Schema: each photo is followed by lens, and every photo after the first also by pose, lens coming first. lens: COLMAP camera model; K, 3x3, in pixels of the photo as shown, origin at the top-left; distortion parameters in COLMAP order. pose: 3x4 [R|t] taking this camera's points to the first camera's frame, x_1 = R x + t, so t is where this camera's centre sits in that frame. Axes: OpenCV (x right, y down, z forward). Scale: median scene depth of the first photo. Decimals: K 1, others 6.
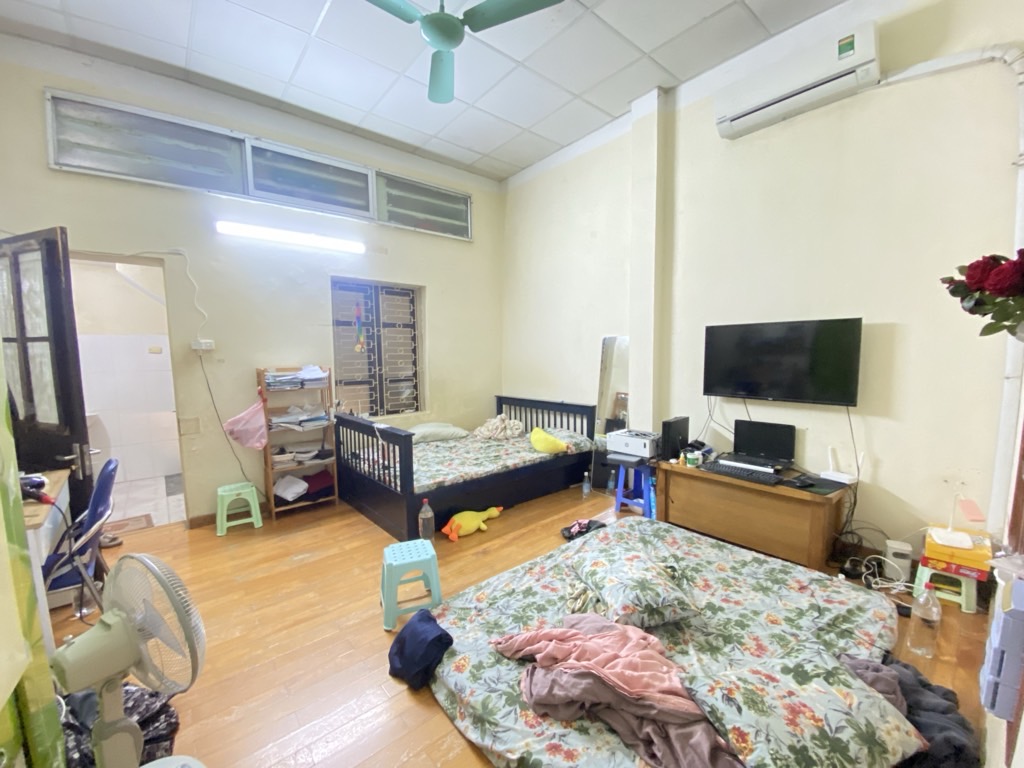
lens RADIAL K [[414.5, 0, 505.7], [0, 414.5, 390.7], [0, 0, 1]] dist [0.021719, -0.021543]
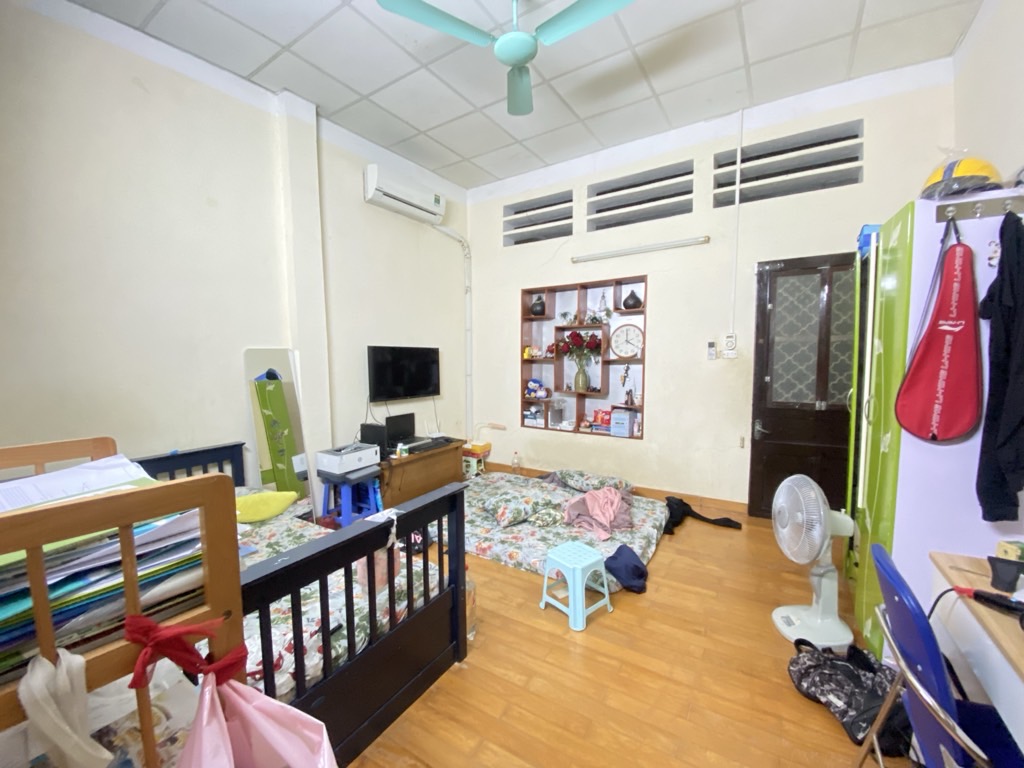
lens RADIAL K [[414.5, 0, 505.7], [0, 414.5, 390.7], [0, 0, 1]] dist [0.021719, -0.021543]
pose [[-0.291104, -0.056147, 0.955042, -0.953514], [0.112605, 0.989326, 0.092486, -0.109136], [-0.950041, 0.134465, -0.281675, 1.161854]]
